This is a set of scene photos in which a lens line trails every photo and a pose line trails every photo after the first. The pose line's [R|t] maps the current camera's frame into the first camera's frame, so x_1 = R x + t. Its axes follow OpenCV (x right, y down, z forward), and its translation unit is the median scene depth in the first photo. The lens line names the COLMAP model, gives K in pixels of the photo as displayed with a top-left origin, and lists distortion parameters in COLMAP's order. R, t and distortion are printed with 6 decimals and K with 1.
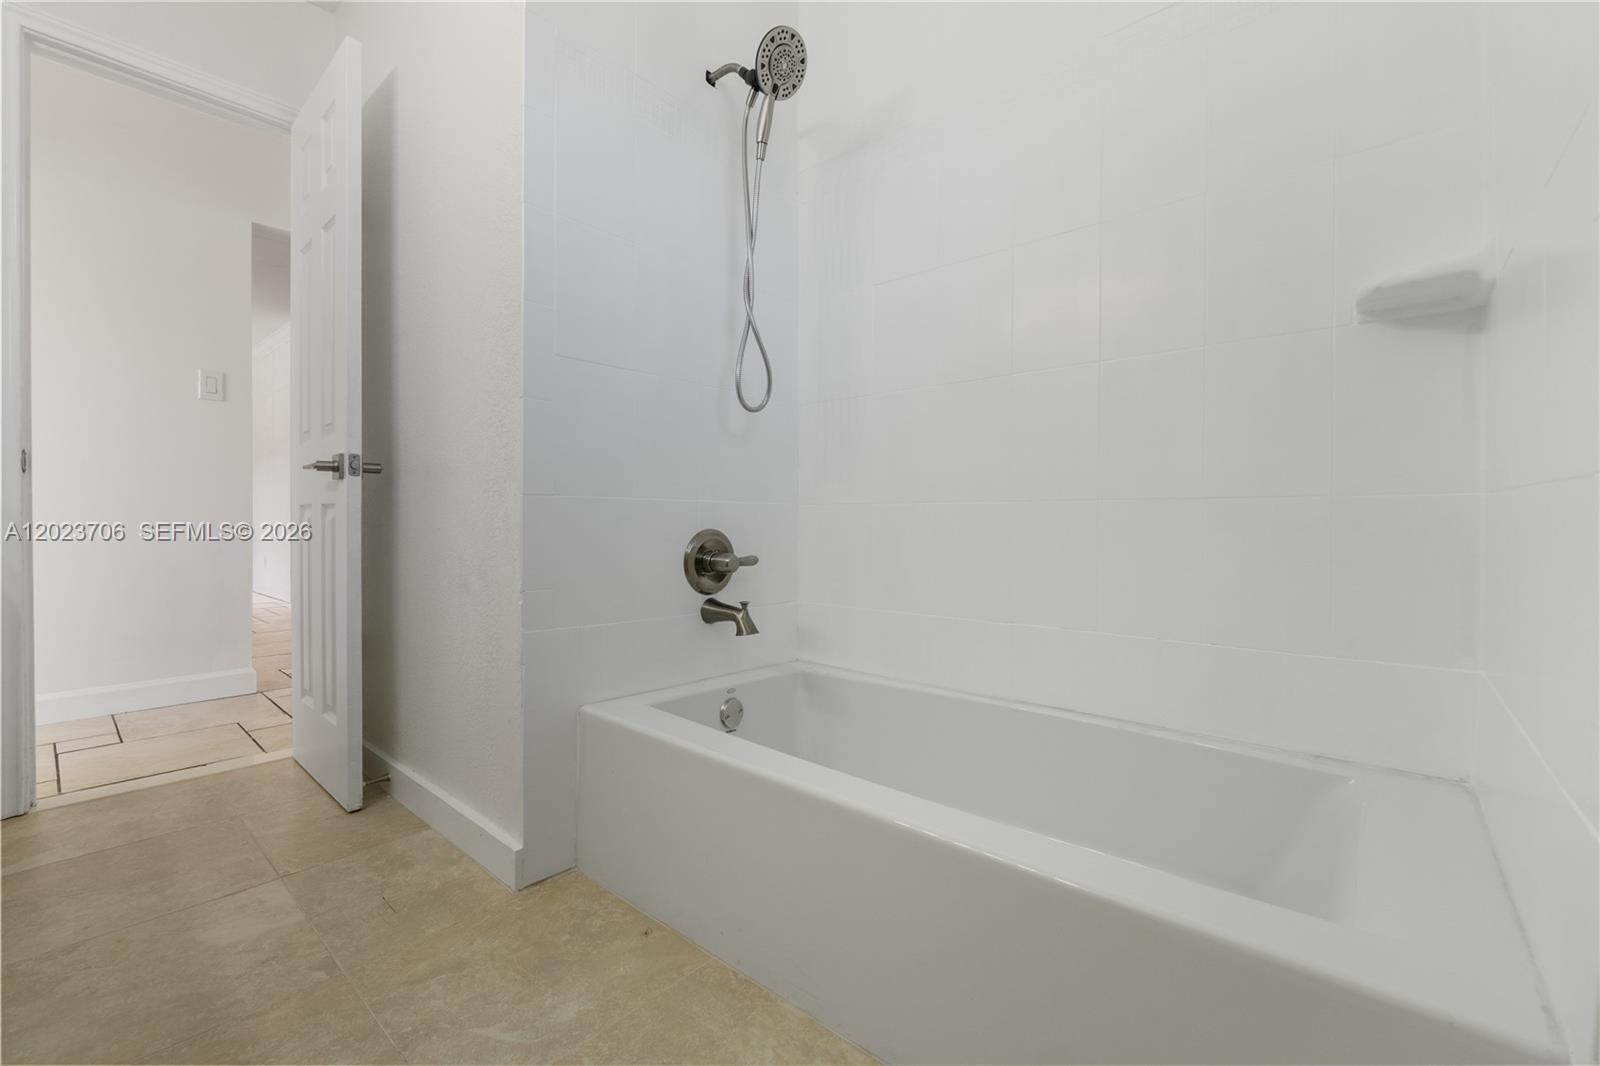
lens RADIAL K [[679.0, 0, 801.6], [0, 679.0, 523.5], [0, 0, 1]] dist [-0.005218, -0.000115]
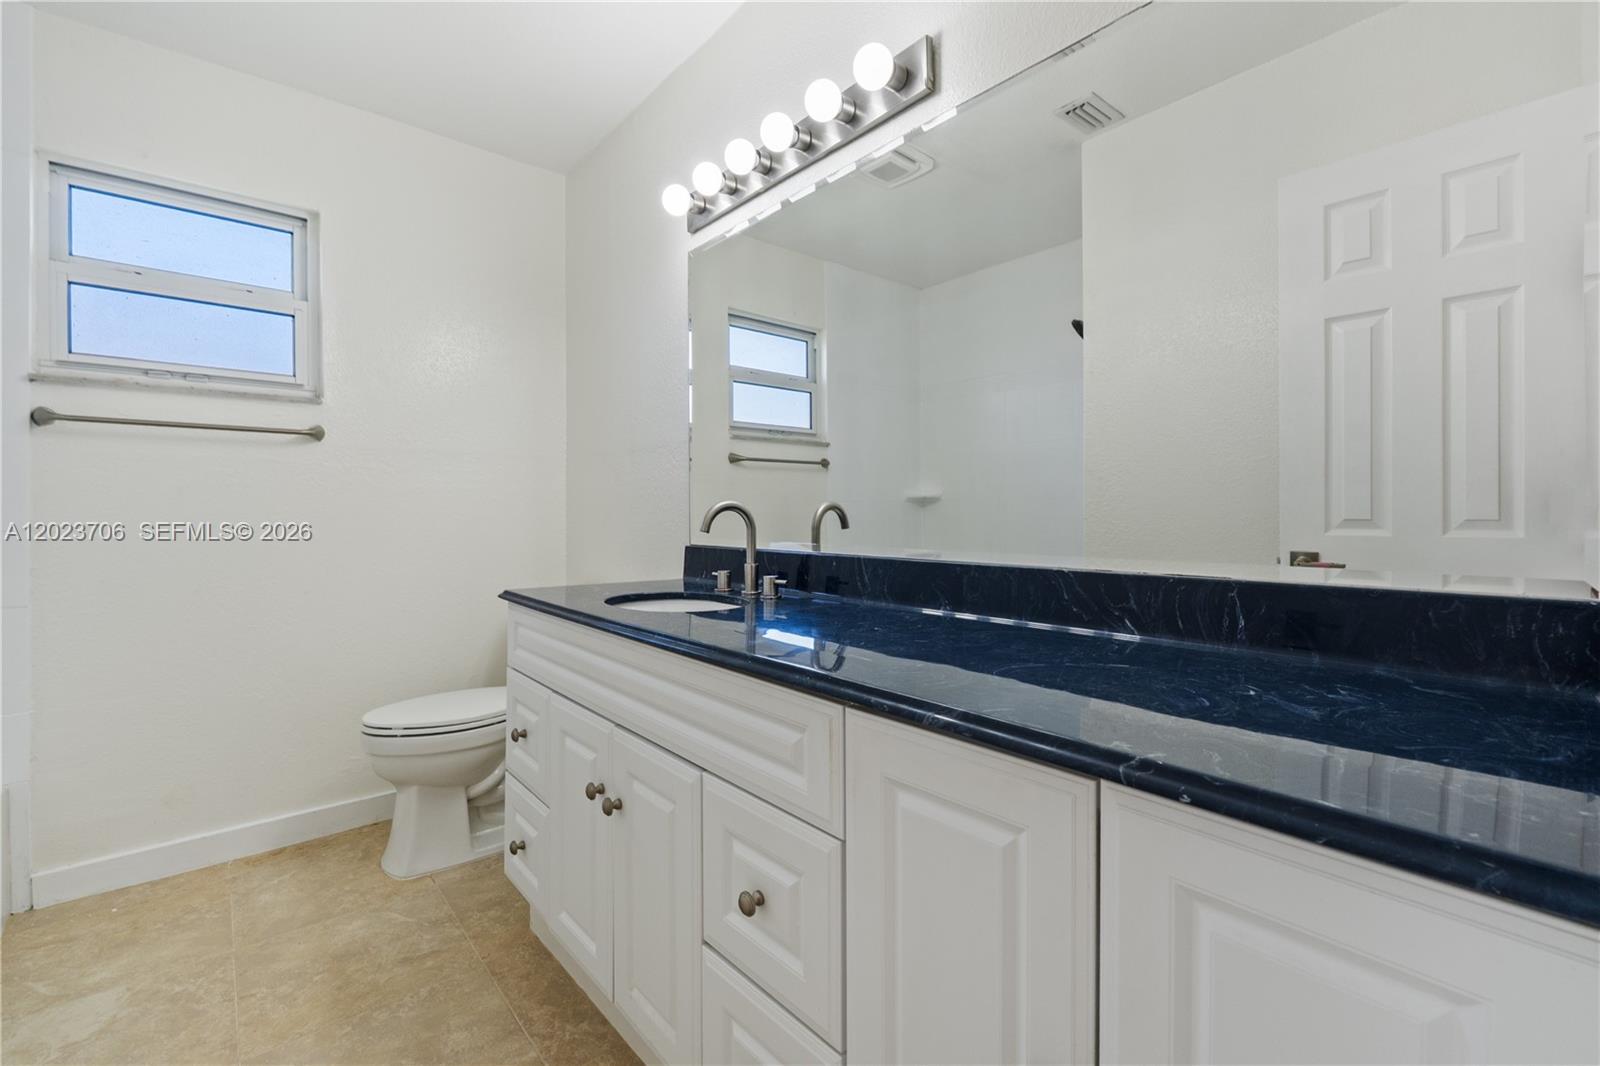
lens RADIAL K [[679.0, 0, 801.6], [0, 679.0, 523.5], [0, 0, 1]] dist [-0.005218, -0.000115]
pose [[-0.990488, -0.007682, 0.137382, -1.540566], [-0.005262, 0.999825, 0.017970, -0.264045], [-0.137495, 0.017076, -0.990355, 2.318222]]
